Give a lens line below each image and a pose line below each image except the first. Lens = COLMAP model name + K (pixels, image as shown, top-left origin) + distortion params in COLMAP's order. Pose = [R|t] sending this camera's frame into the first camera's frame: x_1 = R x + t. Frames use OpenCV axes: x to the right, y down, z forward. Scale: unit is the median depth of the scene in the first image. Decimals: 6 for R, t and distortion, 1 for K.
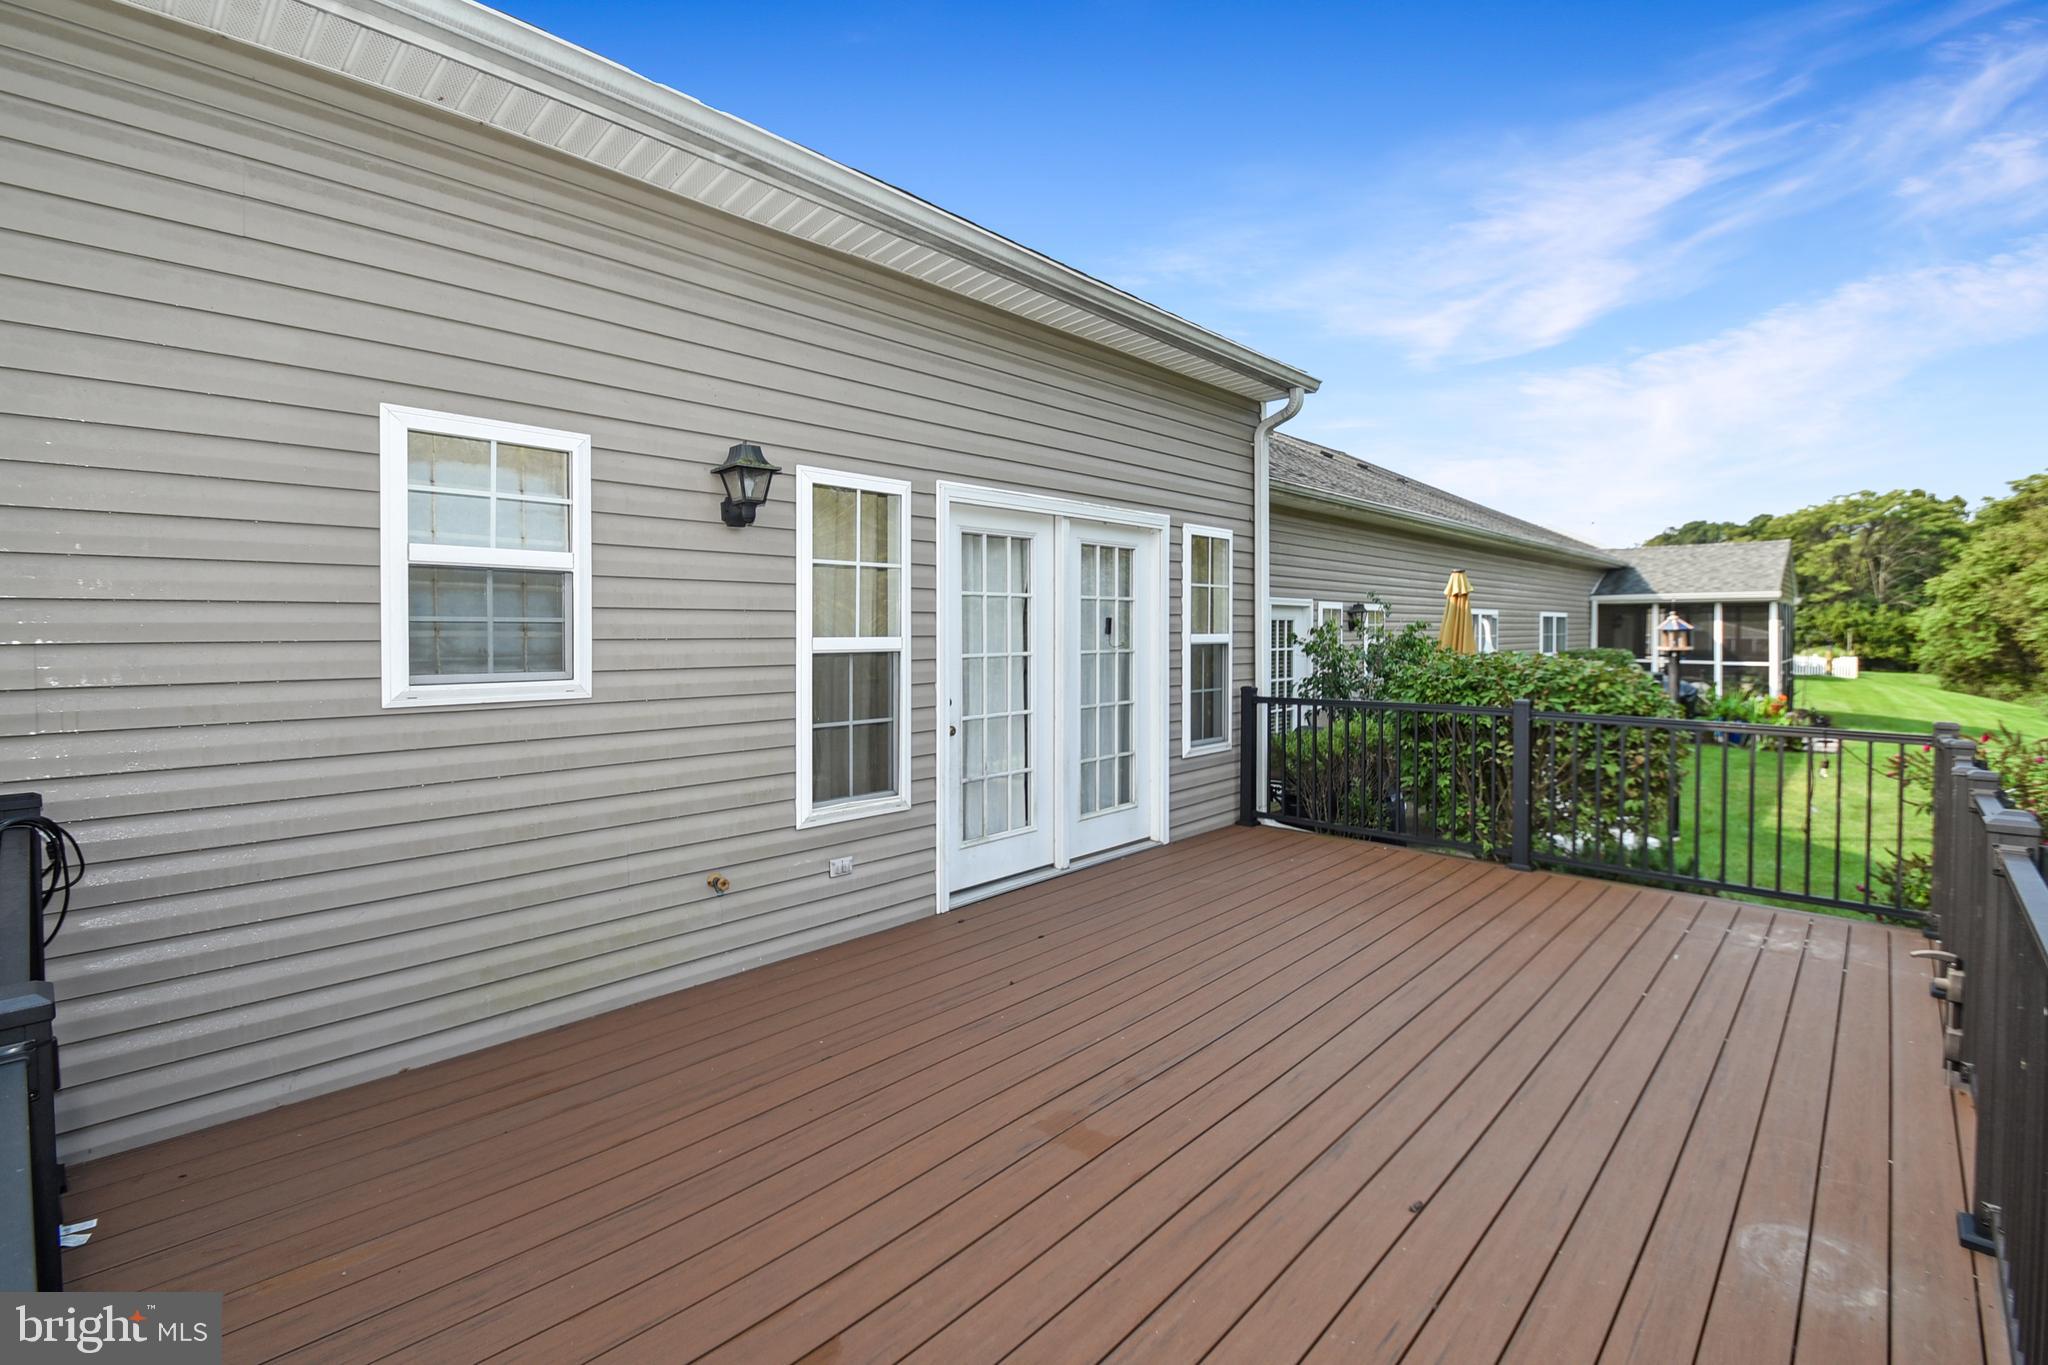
lens RADIAL K [[927.4, 0, 979.2], [0, 927.4, 629.3], [0, 0, 1]] dist [0.022640, -0.000130]
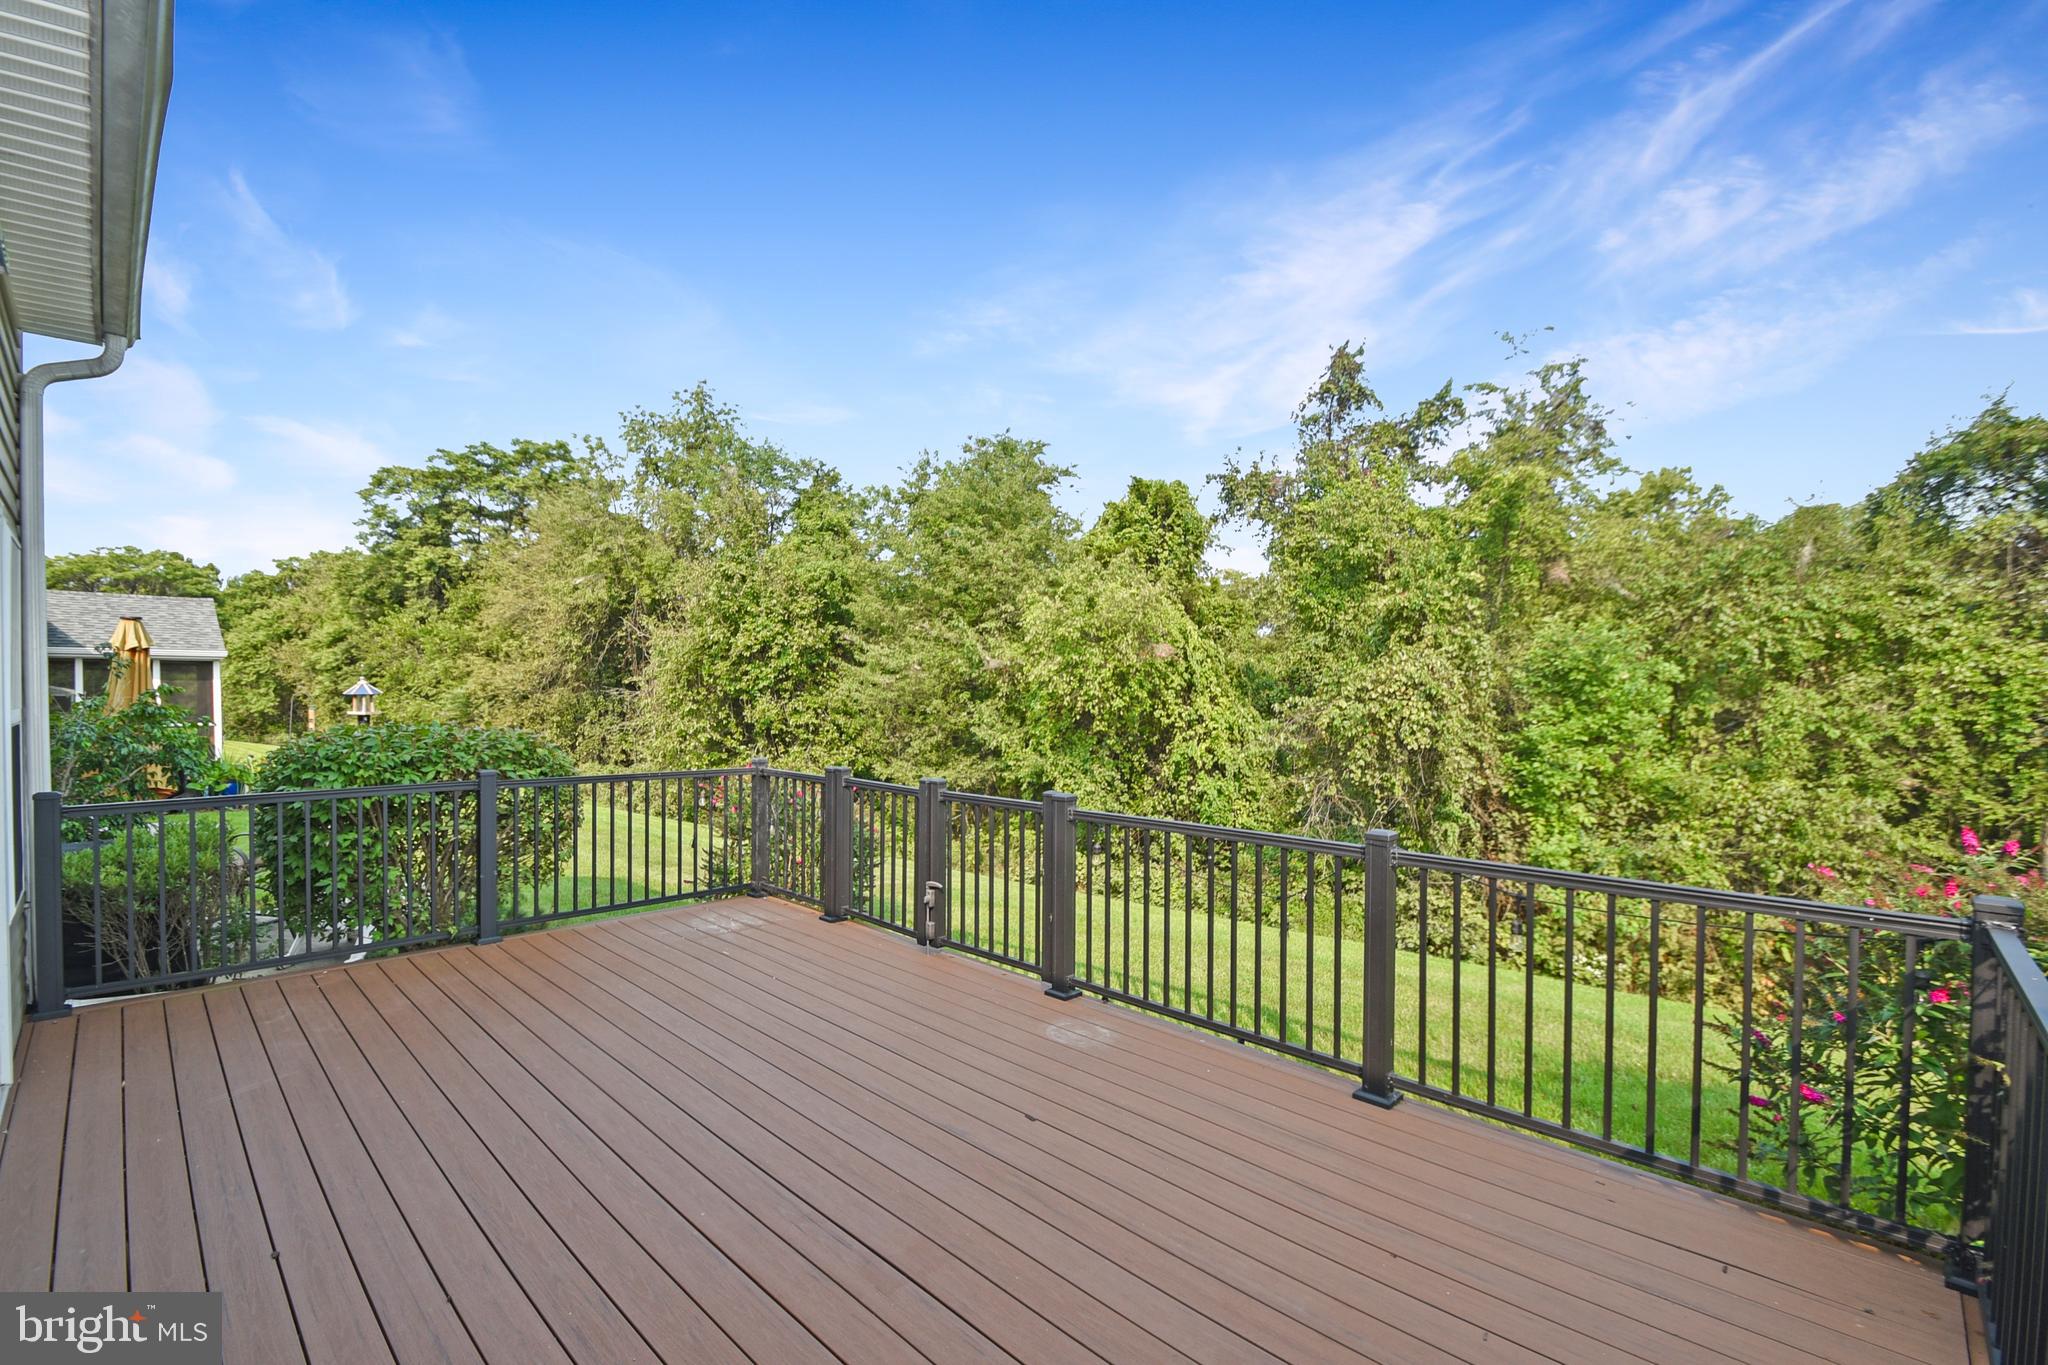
lens RADIAL K [[927.4, 0, 1021.7], [0, 927.4, 694.6], [0, 0, 1]] dist [0.022640, -0.000130]
pose [[0.017192, -0.009328, 0.999809, -0.357592], [-0.001711, 0.999955, 0.009359, -0.012910], [-0.999851, -0.001872, 0.017175, 0.385714]]
